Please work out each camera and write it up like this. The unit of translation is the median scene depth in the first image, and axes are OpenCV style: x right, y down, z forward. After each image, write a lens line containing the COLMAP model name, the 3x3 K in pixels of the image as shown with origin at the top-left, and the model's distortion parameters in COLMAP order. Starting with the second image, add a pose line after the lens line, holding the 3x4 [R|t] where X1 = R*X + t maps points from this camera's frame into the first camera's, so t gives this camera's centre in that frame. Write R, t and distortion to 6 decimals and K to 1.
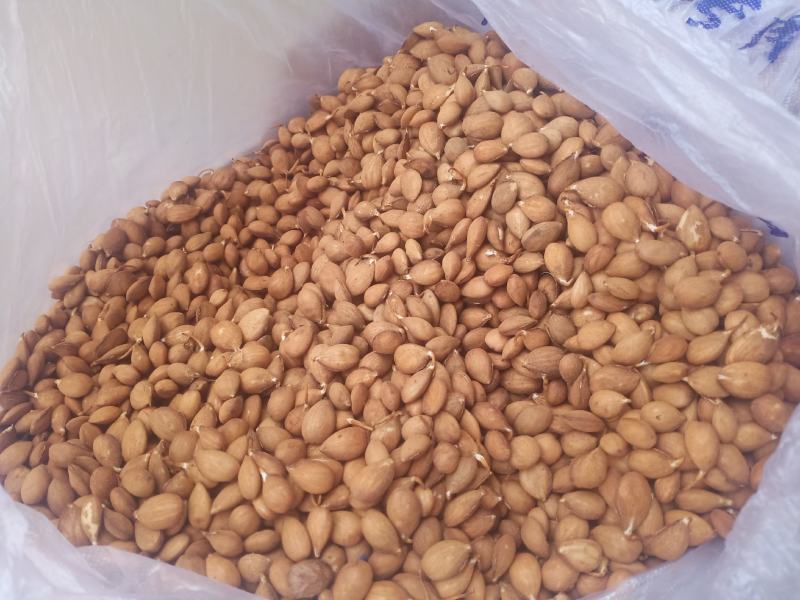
lens RADIAL K [[647.2, 0, 402.4], [0, 647.2, 305.8], [0, 0, 1]] dist [-0.028156, -0.037971]
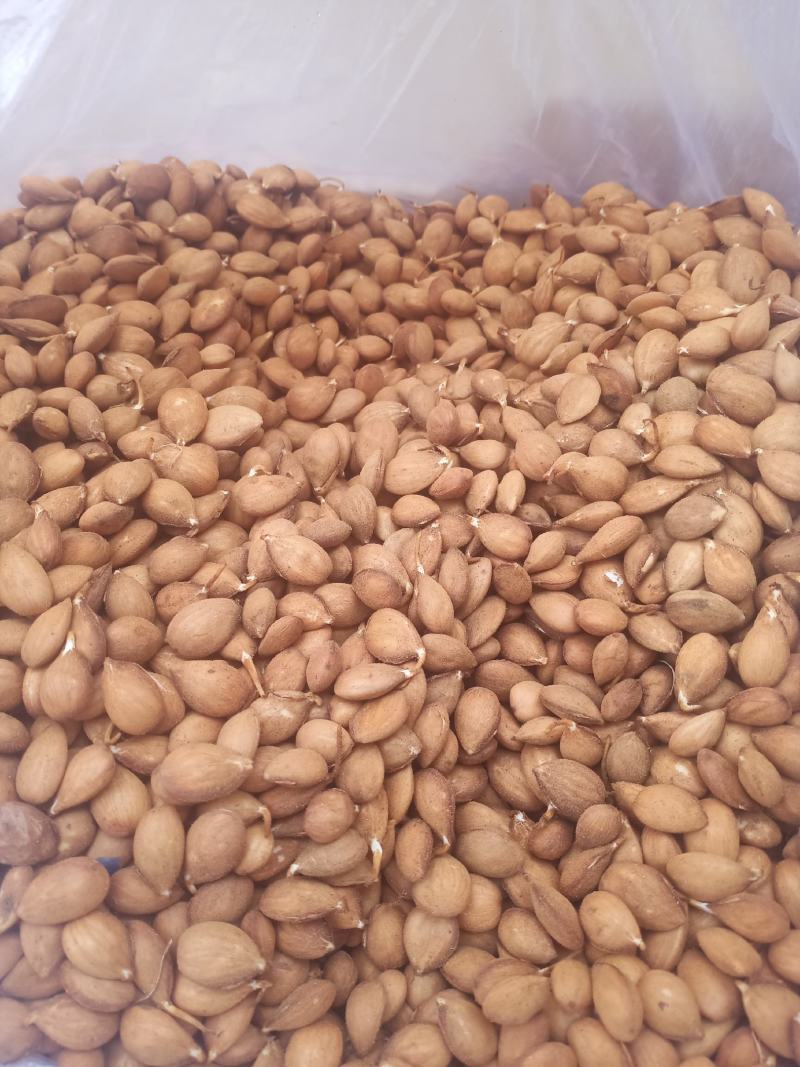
lens RADIAL K [[863.2, 0, 398.3], [0, 863.2, 524.9], [0, 0, 1]] dist [-0.028156, -0.037971]
pose [[0.787002, 0.614371, -0.056352, -0.000634], [-0.610403, 0.788667, 0.073578, -0.059308], [0.089647, -0.023508, 0.995696, 0.218067]]
